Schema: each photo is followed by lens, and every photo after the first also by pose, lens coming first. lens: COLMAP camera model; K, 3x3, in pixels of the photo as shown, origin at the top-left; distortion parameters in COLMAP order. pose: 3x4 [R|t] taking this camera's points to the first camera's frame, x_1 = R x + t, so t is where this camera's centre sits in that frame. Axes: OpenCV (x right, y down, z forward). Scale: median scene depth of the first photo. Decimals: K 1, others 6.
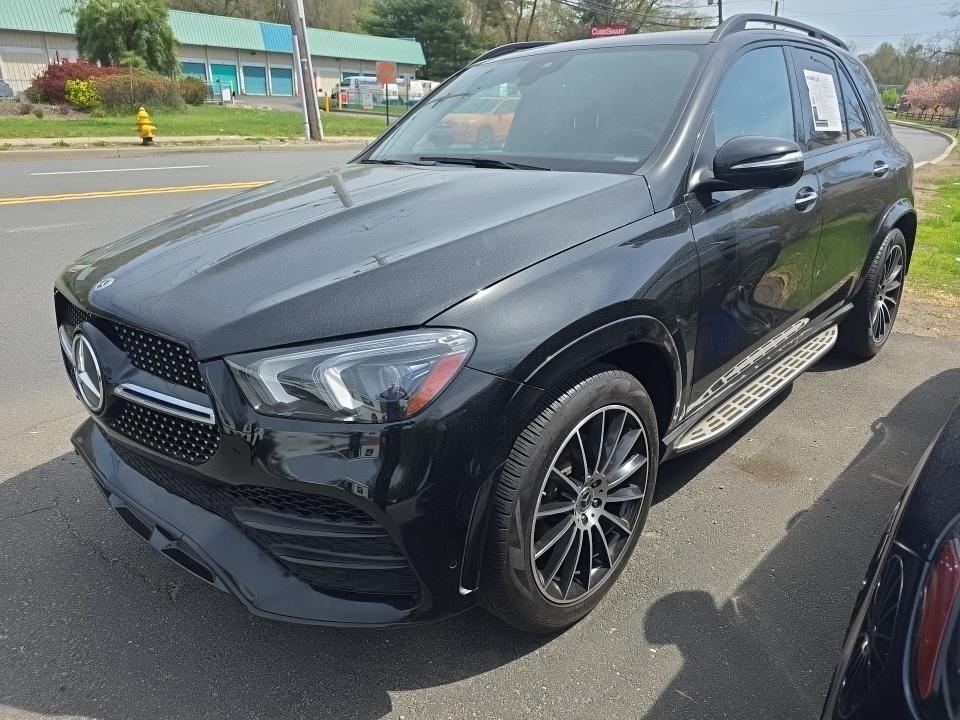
lens RADIAL K [[687.2, 0, 475.3], [0, 687.2, 362.6], [0, 0, 1]] dist [0.067024, -0.073581]
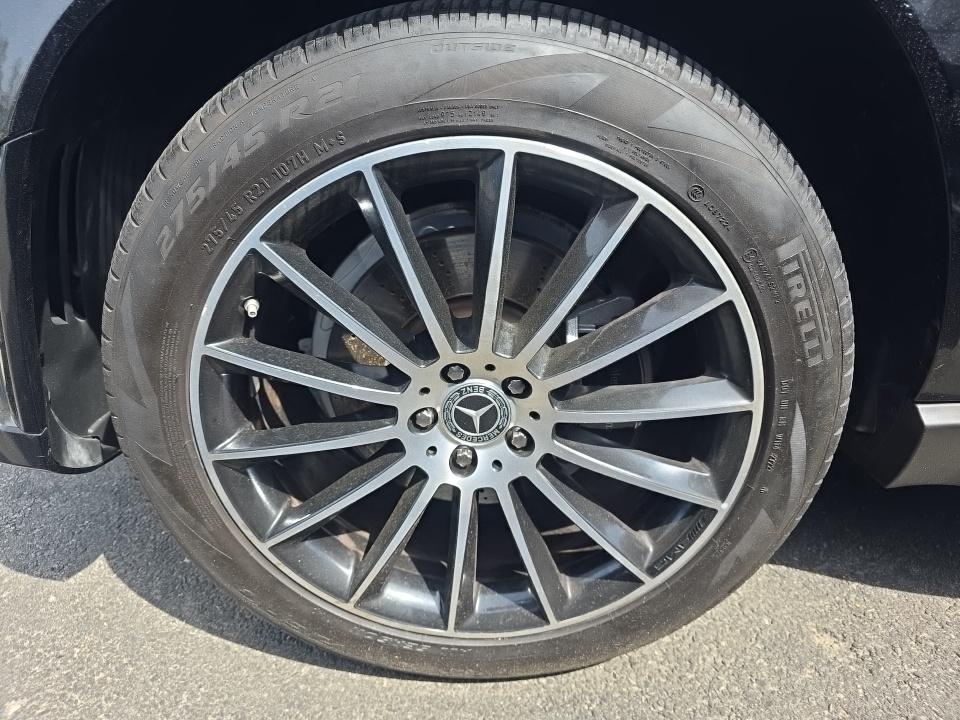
lens RADIAL K [[687.2, 0, 475.3], [0, 687.2, 362.6], [0, 0, 1]] dist [0.067024, -0.073581]
pose [[0.663128, 0.348513, -0.662420, 0.391438], [-0.263805, 0.937023, 0.228900, 0.087068], [0.700477, 0.022959, 0.713306, 0.726406]]
